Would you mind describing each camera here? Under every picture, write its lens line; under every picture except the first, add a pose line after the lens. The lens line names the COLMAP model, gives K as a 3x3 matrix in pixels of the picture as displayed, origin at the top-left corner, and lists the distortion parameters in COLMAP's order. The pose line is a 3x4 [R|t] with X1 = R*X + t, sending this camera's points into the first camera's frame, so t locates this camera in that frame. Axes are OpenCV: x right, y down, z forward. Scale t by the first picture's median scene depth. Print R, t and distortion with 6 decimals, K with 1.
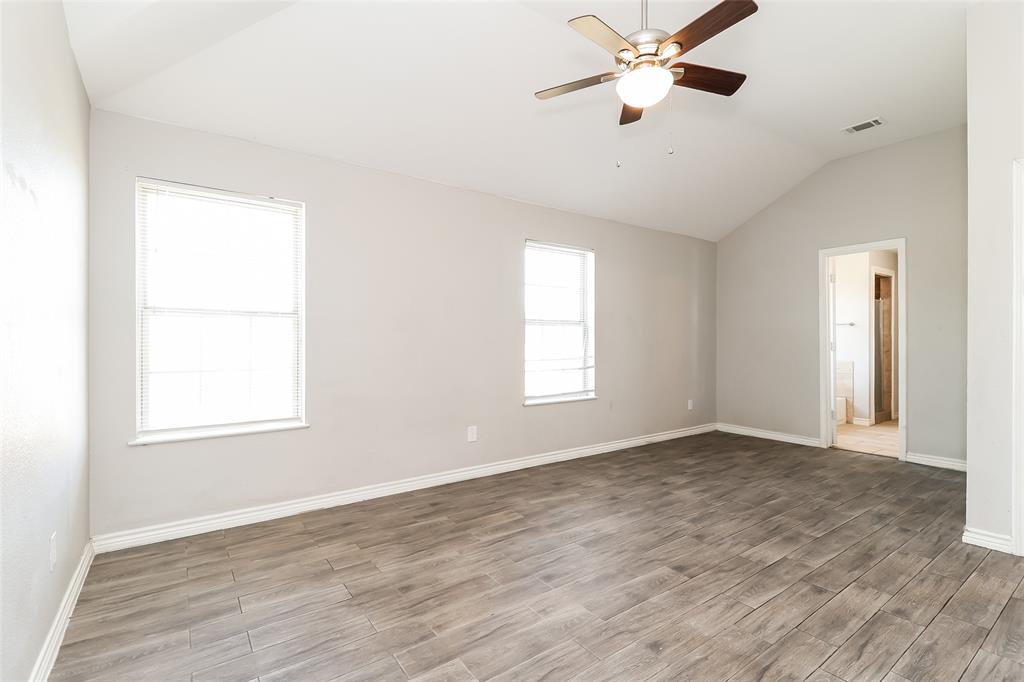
lens RADIAL K [[473.4, 0, 510.0], [0, 473.4, 331.1], [0, 0, 1]] dist [0.003612, -0.009884]
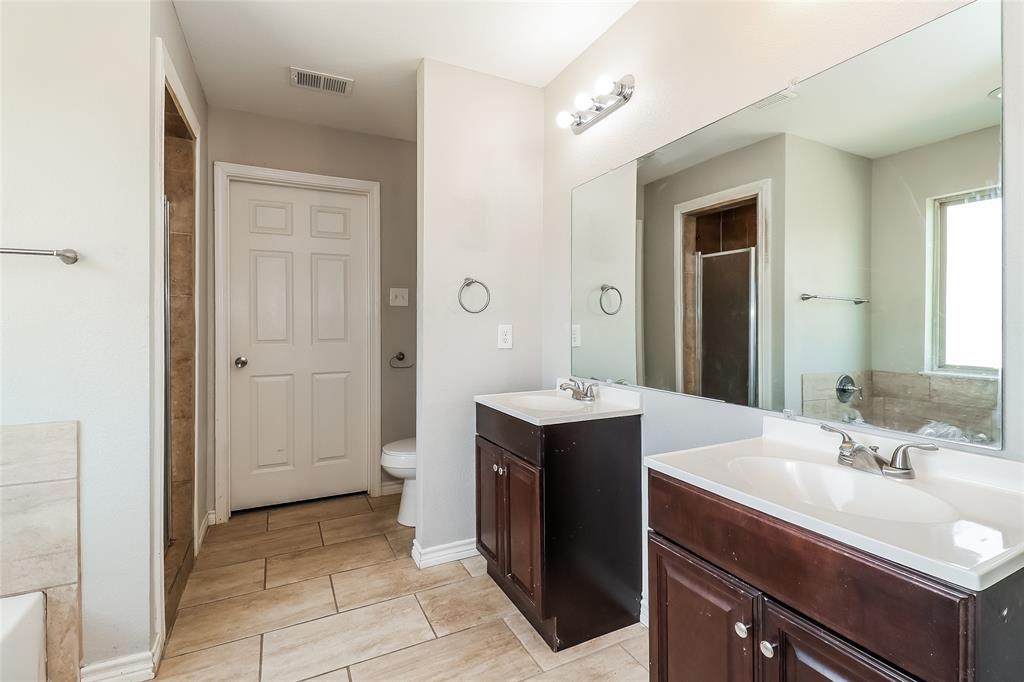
lens RADIAL K [[473.4, 0, 510.0], [0, 473.4, 331.1], [0, 0, 1]] dist [0.003612, -0.009884]
pose [[0.159105, -0.007568, 0.987233, 0.638503], [-0.012905, 0.999869, 0.009745, 0.020907], [-0.987177, -0.014290, 0.158986, 0.905245]]
